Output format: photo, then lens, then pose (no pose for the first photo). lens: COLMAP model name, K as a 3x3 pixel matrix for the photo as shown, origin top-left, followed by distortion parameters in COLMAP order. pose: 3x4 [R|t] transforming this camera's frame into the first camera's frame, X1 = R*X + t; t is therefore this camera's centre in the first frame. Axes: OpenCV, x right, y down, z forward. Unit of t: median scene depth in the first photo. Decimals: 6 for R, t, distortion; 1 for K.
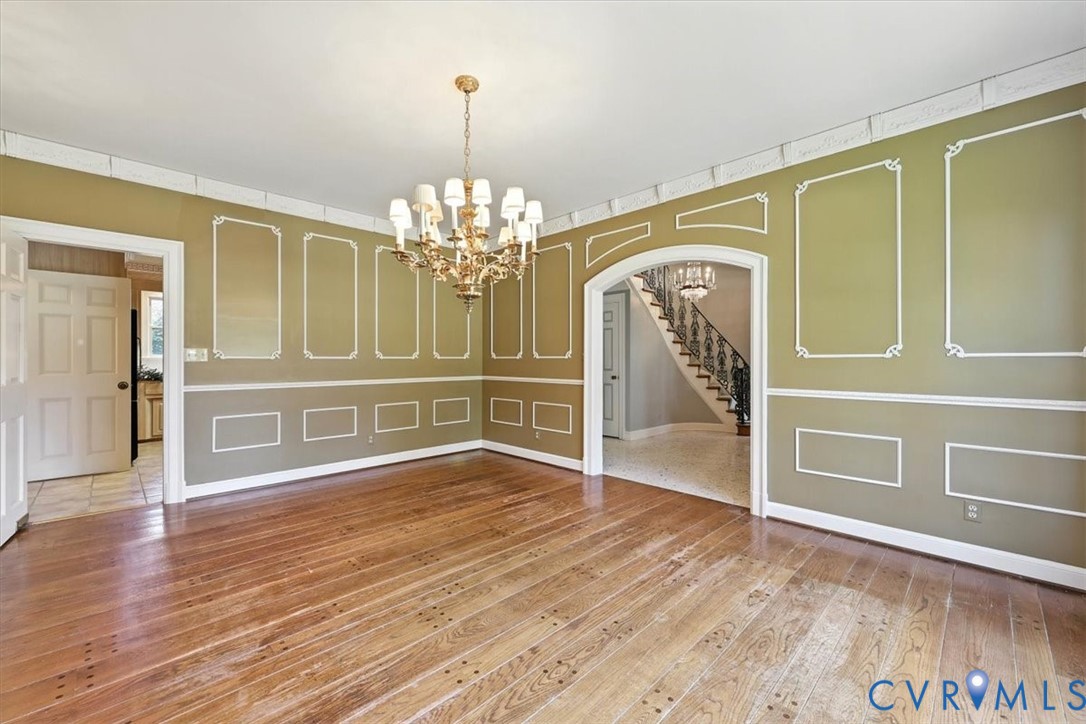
lens RADIAL K [[435.4, 0, 543.0], [0, 435.4, 362.0], [0, 0, 1]] dist [0.000114, -0.000027]
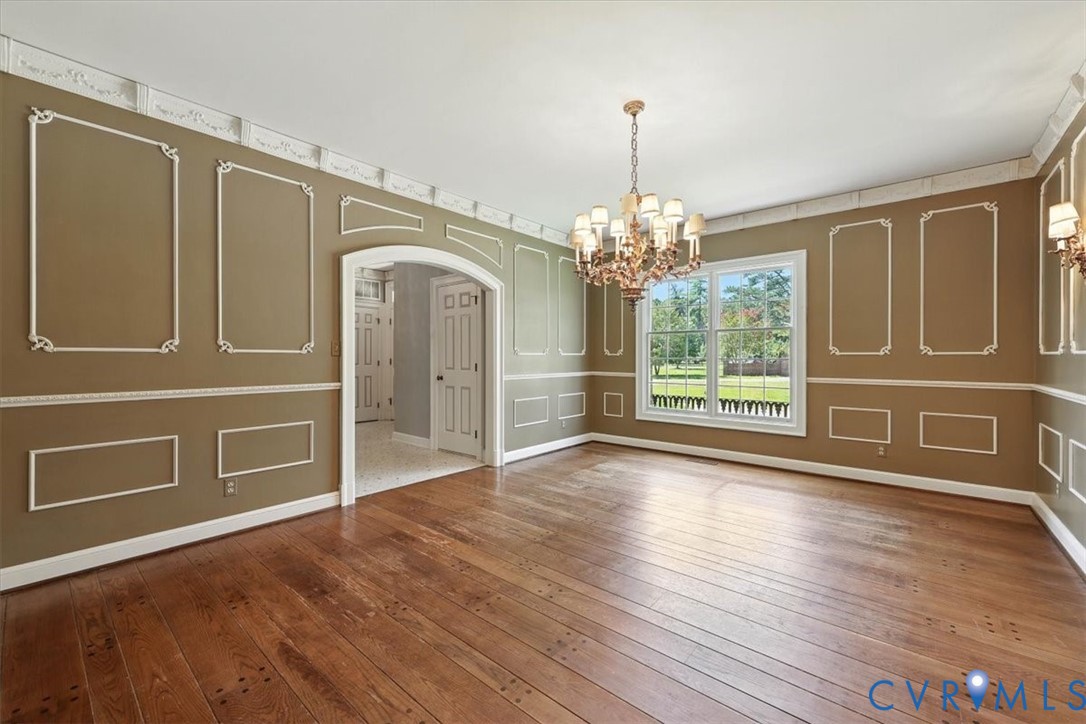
lens RADIAL K [[439.9, 0, 543.0], [0, 439.9, 362.0], [0, 0, 1]] dist [0.015953, 0.000089]
pose [[-0.089341, -0.012394, 0.995924, -0.842365], [0.000889, 0.999921, 0.012523, -0.003773], [-0.996001, 0.002004, -0.089323, 0.878136]]
